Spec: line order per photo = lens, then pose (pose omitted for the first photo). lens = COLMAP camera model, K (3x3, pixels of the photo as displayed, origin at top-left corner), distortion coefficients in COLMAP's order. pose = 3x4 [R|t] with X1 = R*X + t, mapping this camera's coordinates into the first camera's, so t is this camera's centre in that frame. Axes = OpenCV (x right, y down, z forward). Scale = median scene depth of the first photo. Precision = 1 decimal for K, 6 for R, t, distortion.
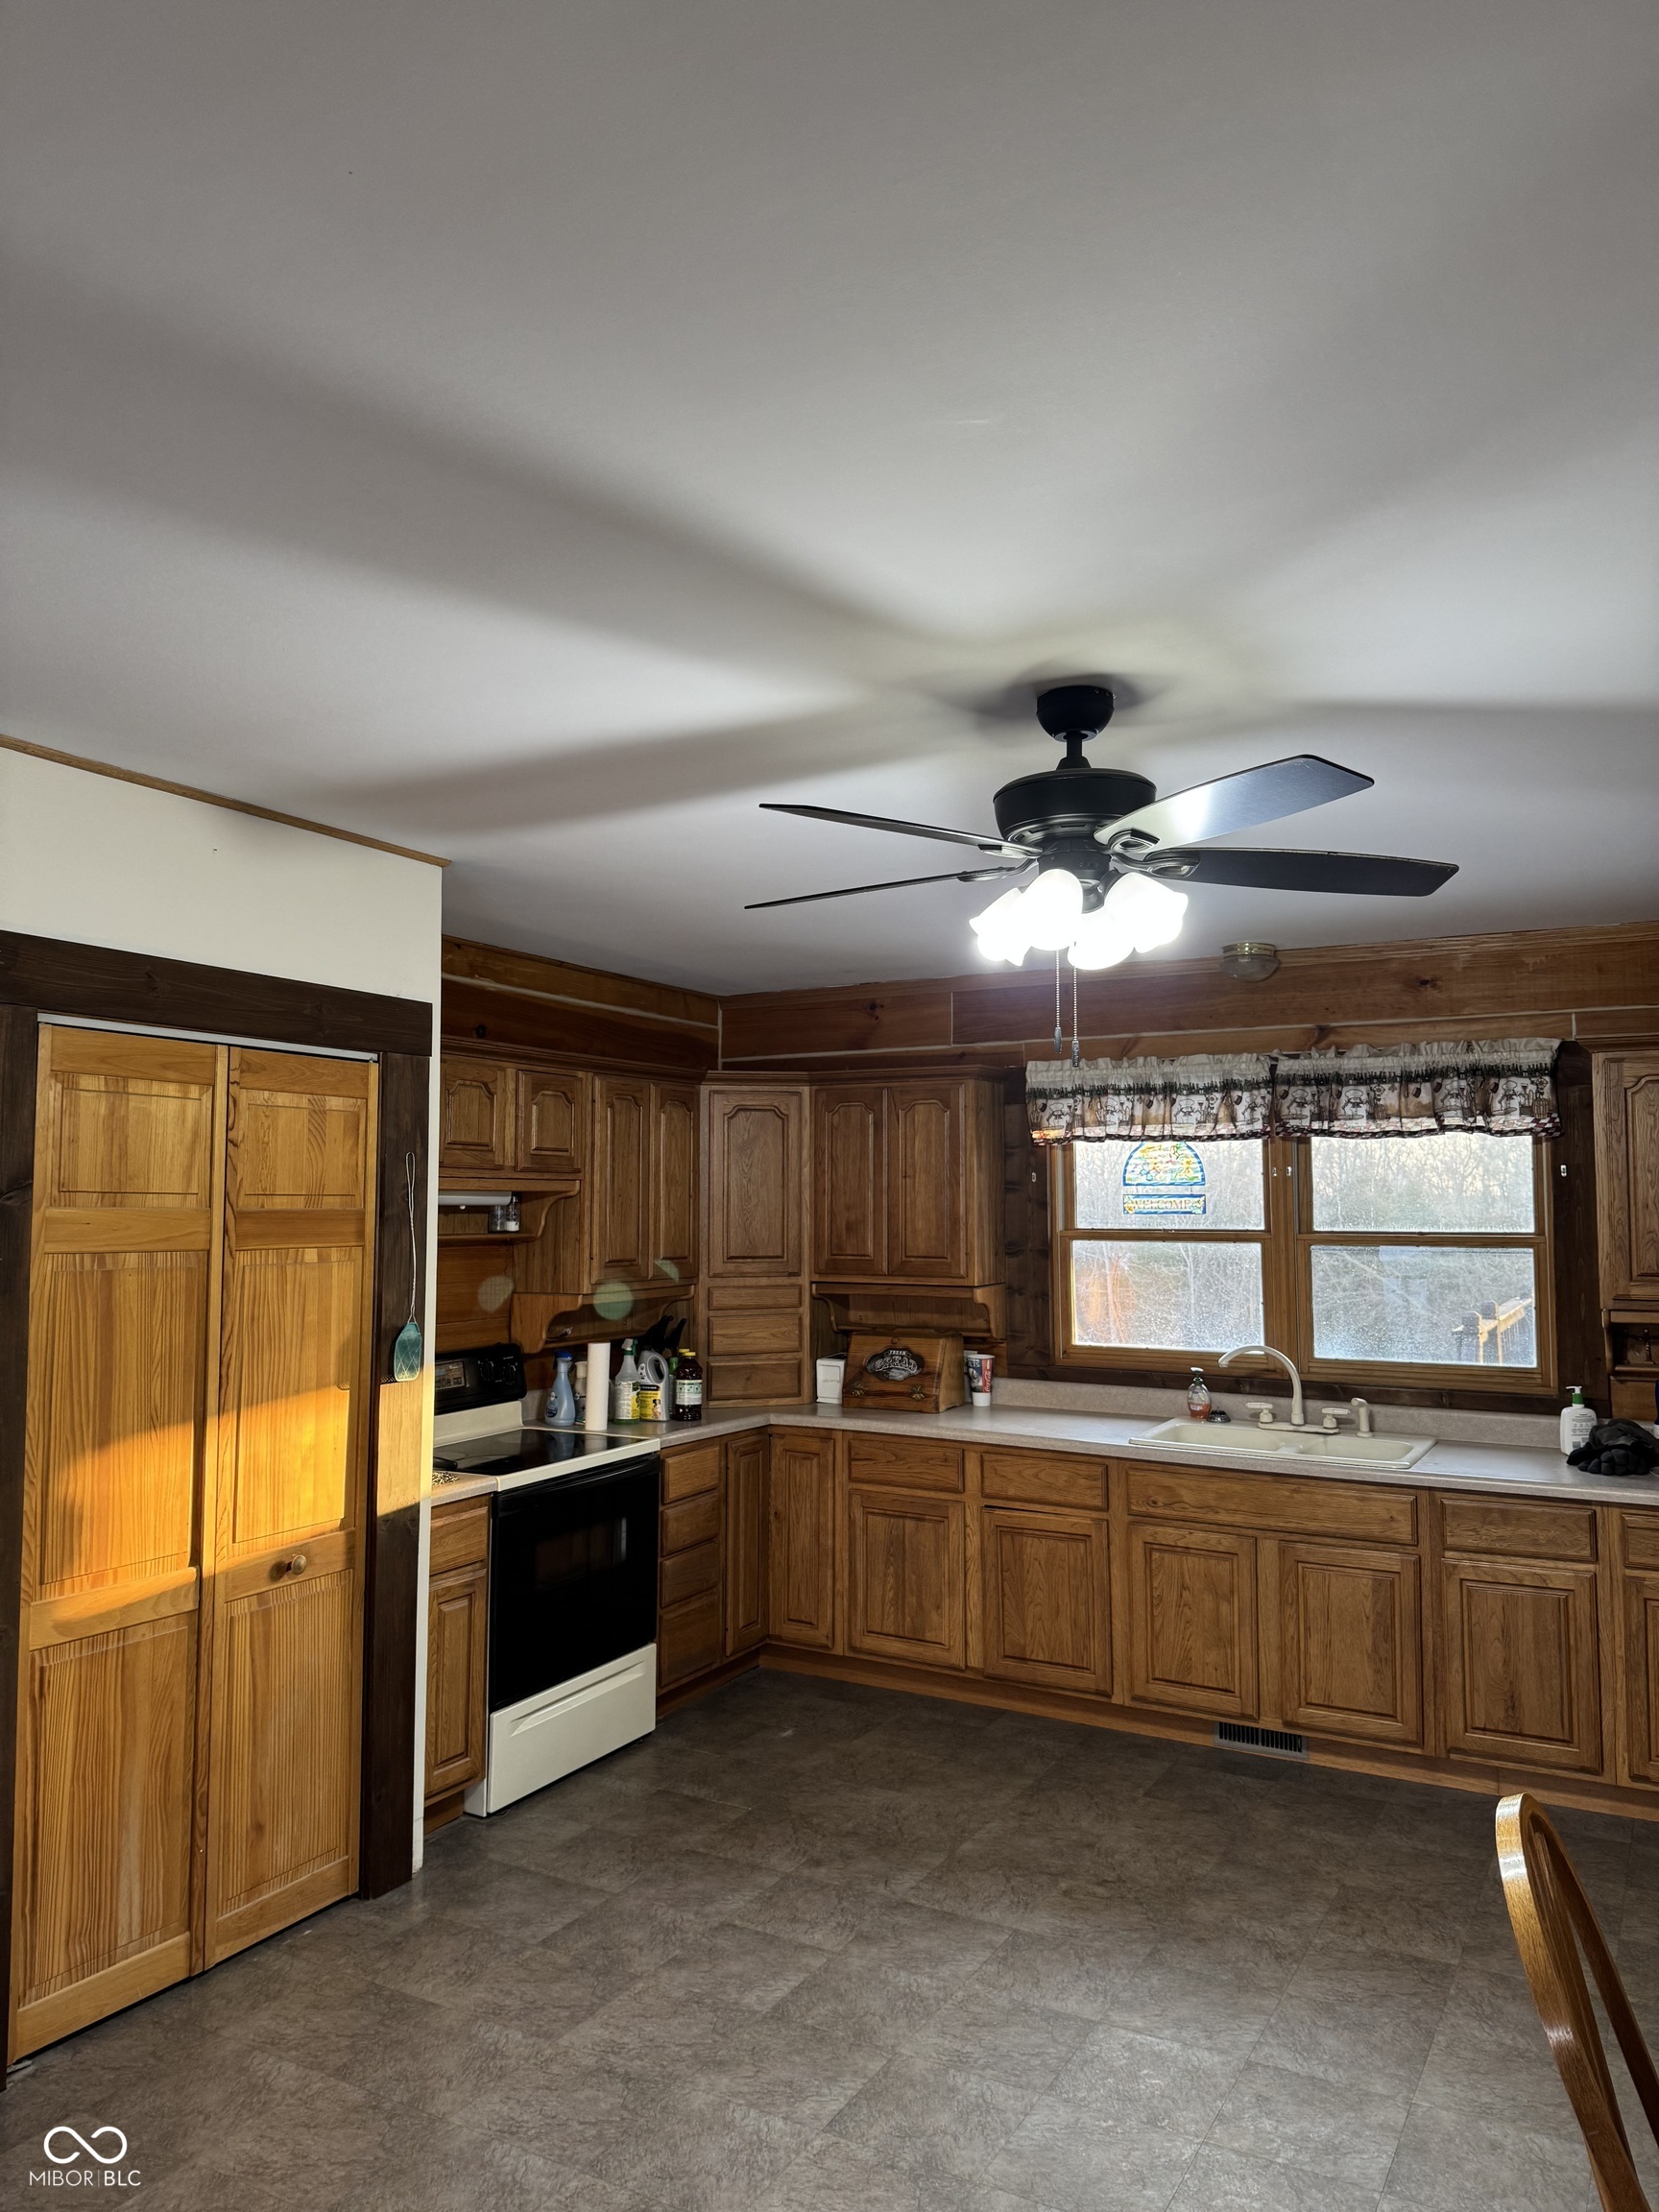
lens RADIAL K [[1527.5, 0, 829.5], [0, 1527.5, 1106.0], [0, 0, 1]] dist [0.032418, -0.043282]
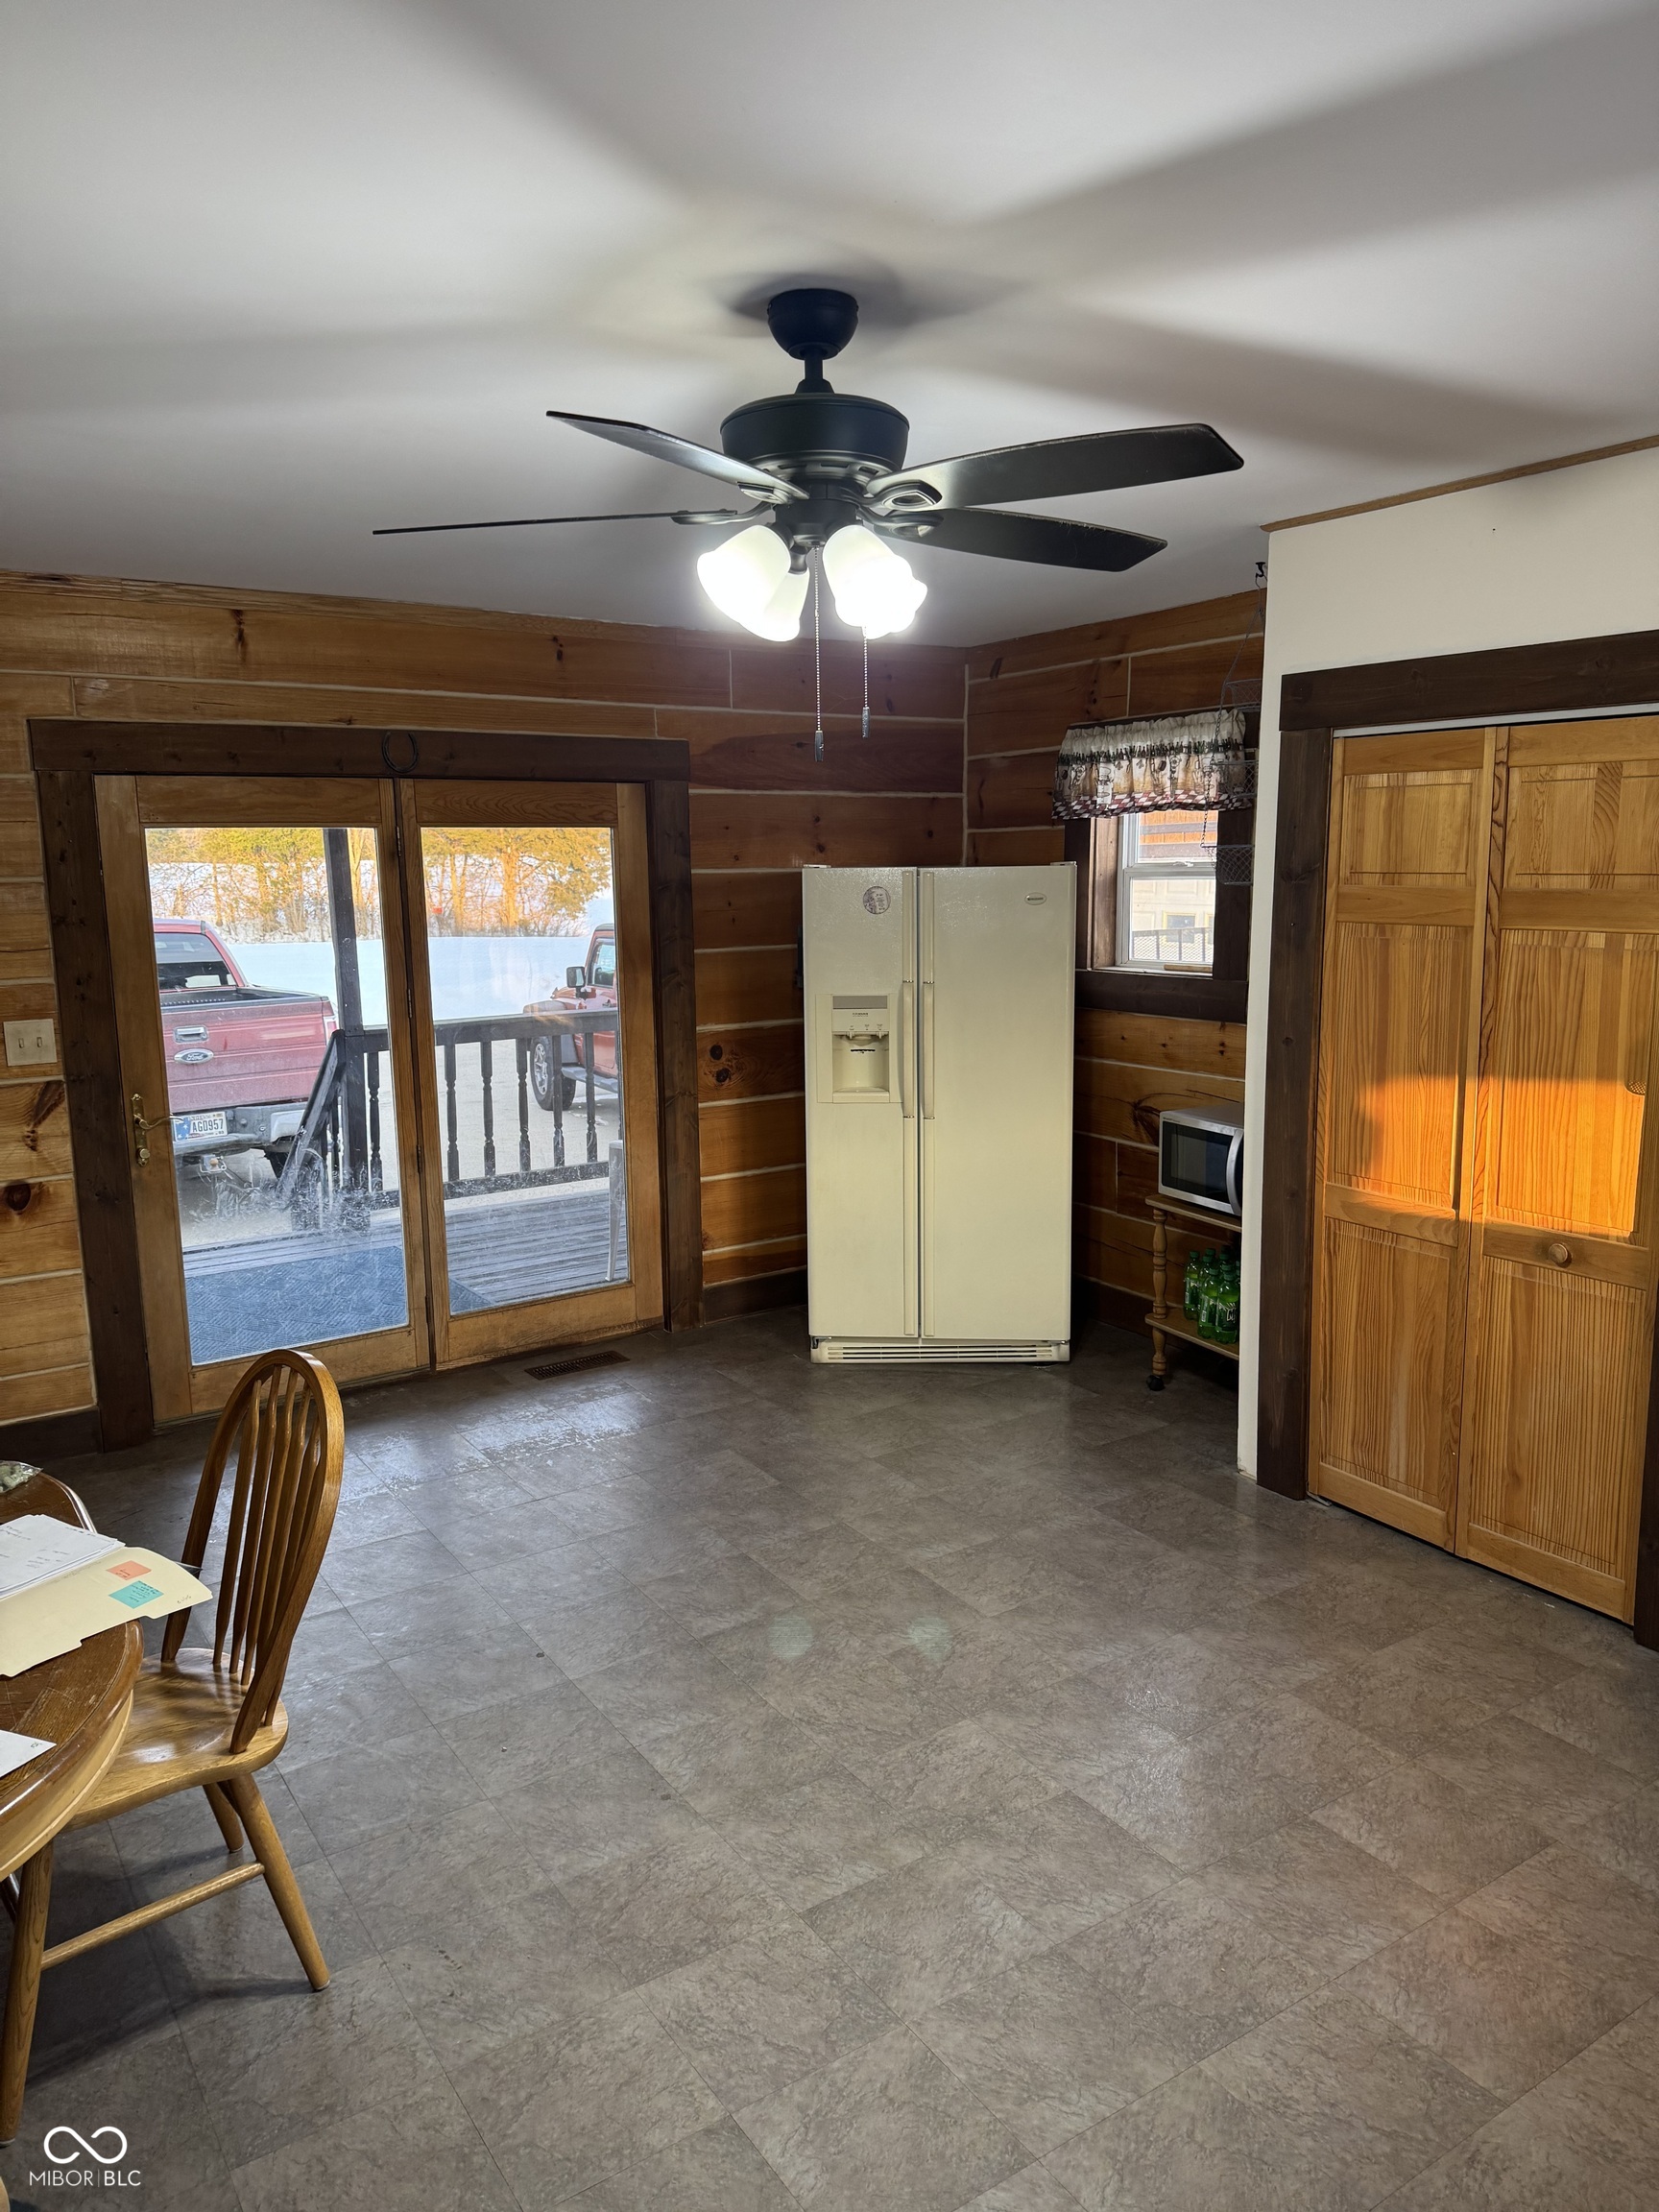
lens RADIAL K [[1527.5, 0, 829.5], [0, 1527.5, 1106.0], [0, 0, 1]] dist [0.032418, -0.043282]
pose [[-0.446416, 0.151528, -0.881902, 0.766067], [0.074347, 0.988431, 0.132198, 0.043563], [0.891731, -0.006551, -0.452517, 1.103535]]
